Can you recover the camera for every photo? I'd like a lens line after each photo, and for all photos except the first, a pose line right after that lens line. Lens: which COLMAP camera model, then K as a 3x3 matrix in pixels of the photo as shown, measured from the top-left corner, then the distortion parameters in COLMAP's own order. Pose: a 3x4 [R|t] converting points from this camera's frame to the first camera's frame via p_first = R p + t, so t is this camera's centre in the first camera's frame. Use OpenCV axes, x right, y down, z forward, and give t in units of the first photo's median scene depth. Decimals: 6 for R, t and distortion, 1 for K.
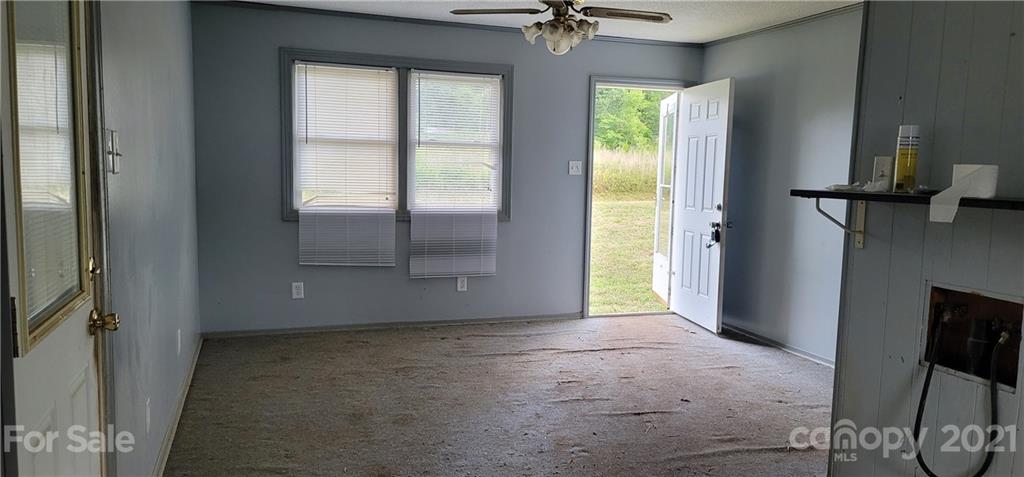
lens RADIAL K [[734.0, 0, 518.8], [0, 734.0, 239.8], [0, 0, 1]] dist [0.089648, -0.076507]
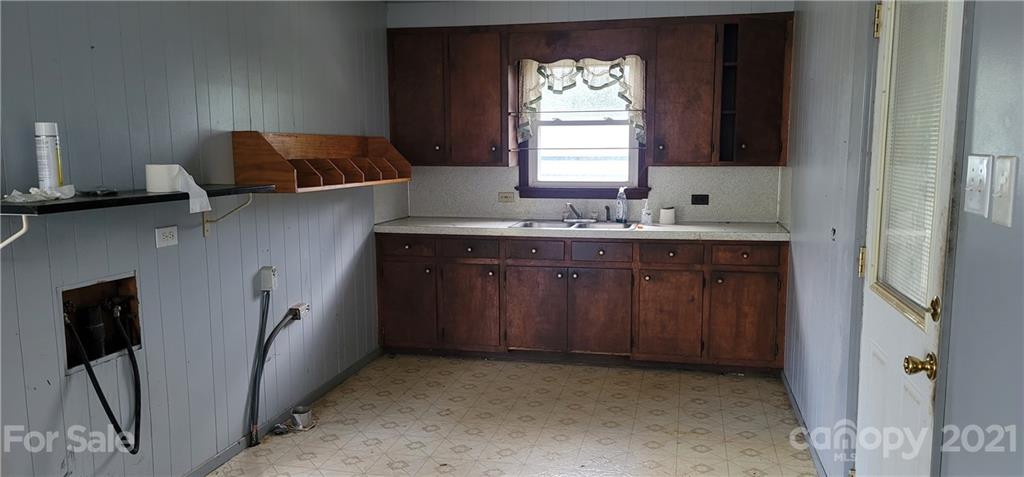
lens RADIAL K [[734.0, 0, 518.8], [0, 734.0, 239.8], [0, 0, 1]] dist [0.089648, -0.076507]
pose [[-0.841148, -0.091411, 0.533024, -0.486775], [0.034883, 0.974388, 0.222149, -0.213701], [-0.539679, 0.205454, -0.816416, 1.585659]]
